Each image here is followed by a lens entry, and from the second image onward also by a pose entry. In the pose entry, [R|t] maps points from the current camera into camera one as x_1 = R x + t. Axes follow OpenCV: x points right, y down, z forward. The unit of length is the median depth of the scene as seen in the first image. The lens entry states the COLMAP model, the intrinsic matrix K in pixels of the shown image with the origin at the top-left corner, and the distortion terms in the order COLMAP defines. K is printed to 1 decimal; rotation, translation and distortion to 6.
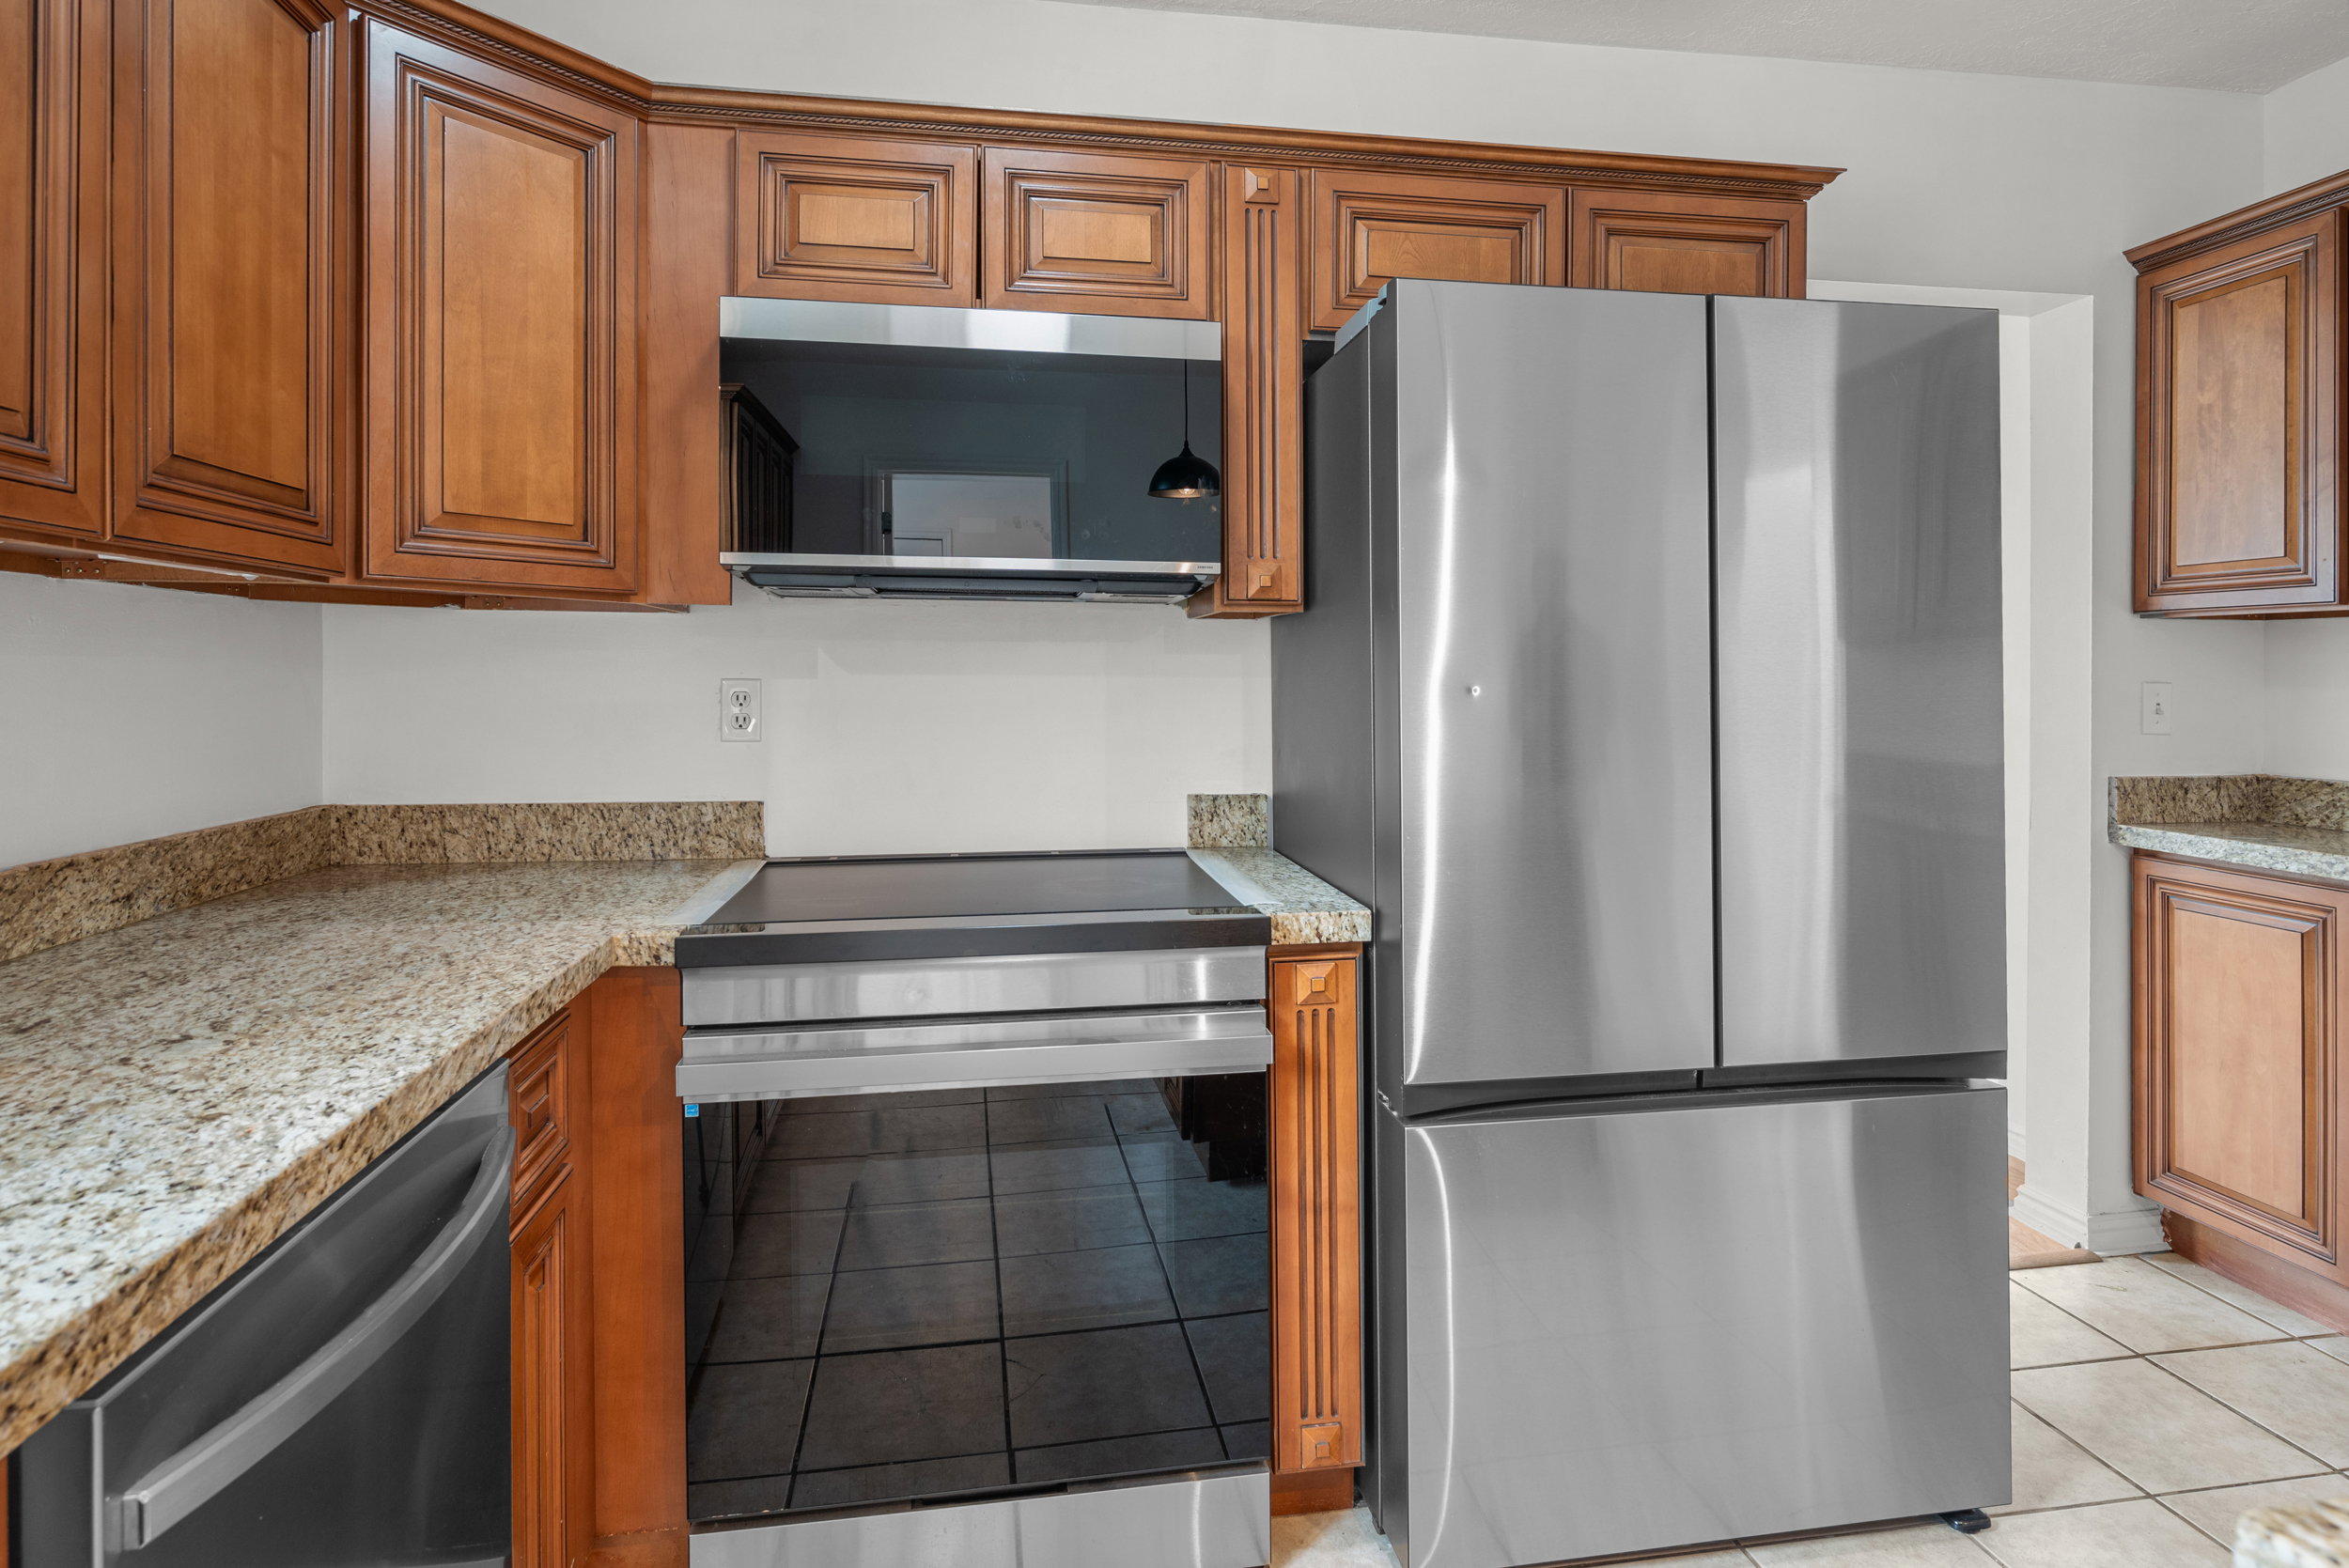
lens RADIAL K [[1257.7, 0, 1149.4], [0, 1257.7, 668.2], [0, 0, 1]] dist [-0.007134, 0.000099]
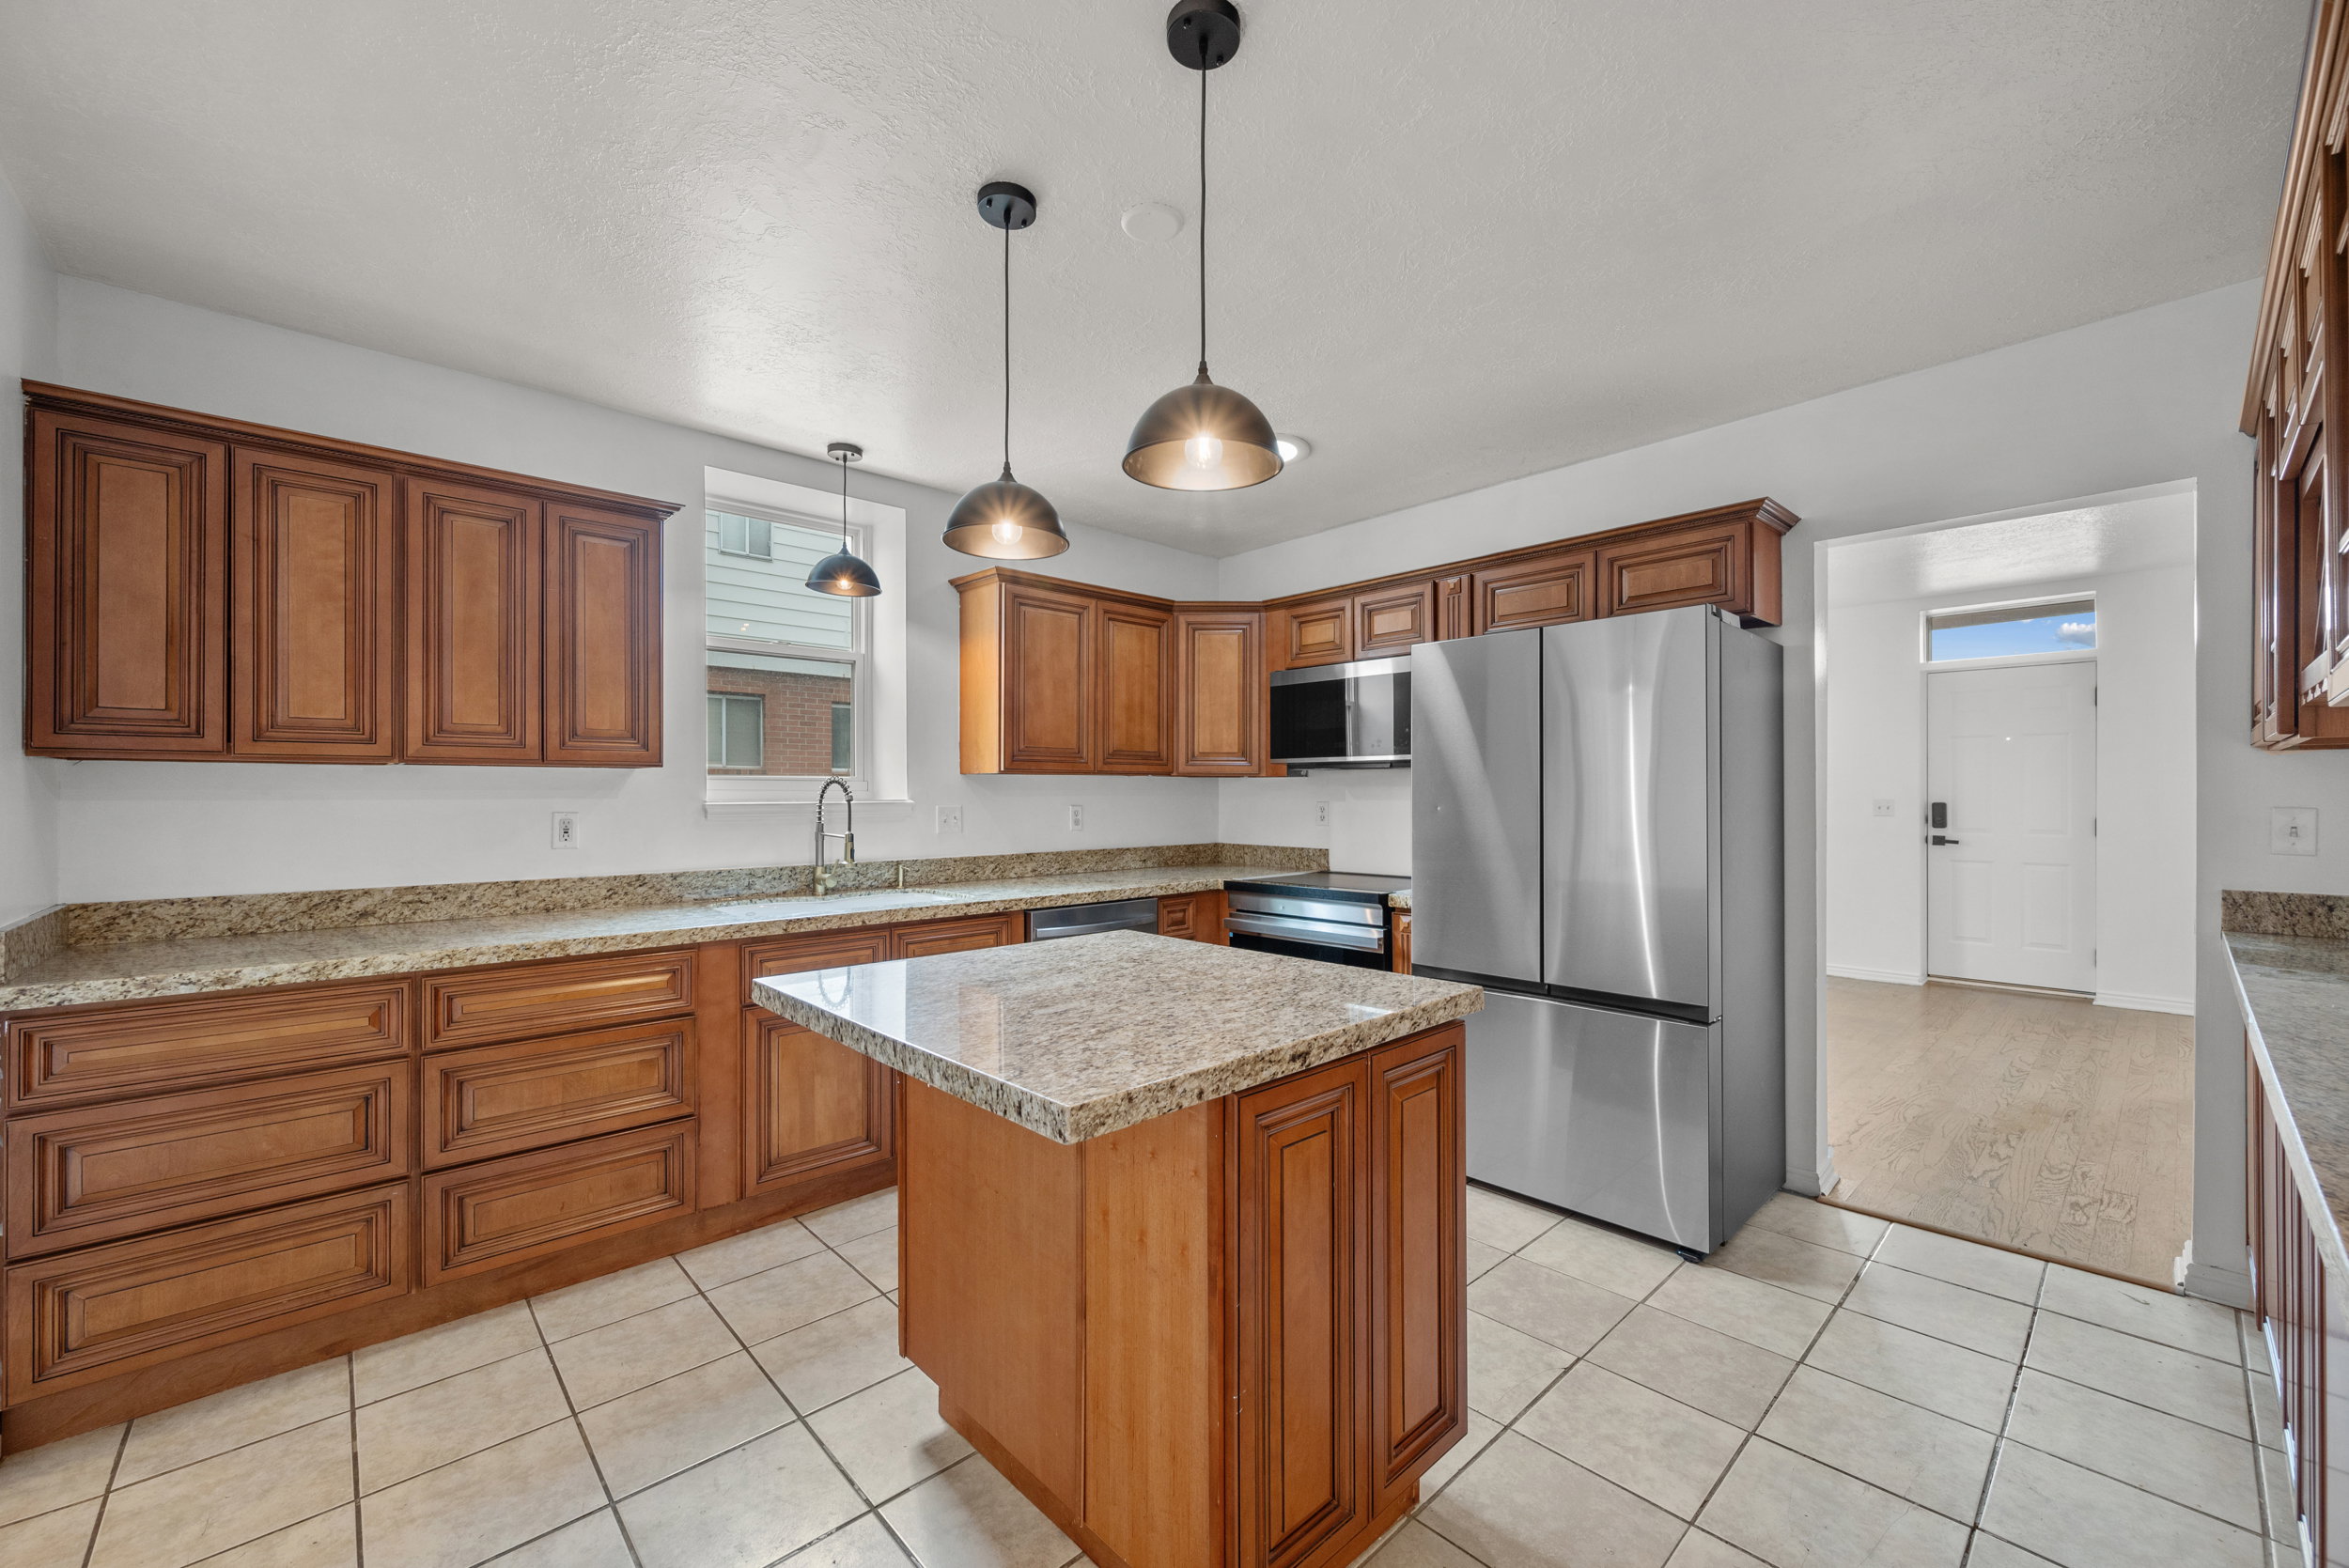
lens RADIAL K [[929.2, 0, 1178.5], [0, 929.2, 795.3], [0, 0, 1]] dist [0.003613, -0.000142]
pose [[0.551197, -0.003965, -0.834366, 0.992775], [0.007544, 0.999972, 0.000232, -0.007715], [0.834341, -0.006422, 0.551211, -0.282837]]
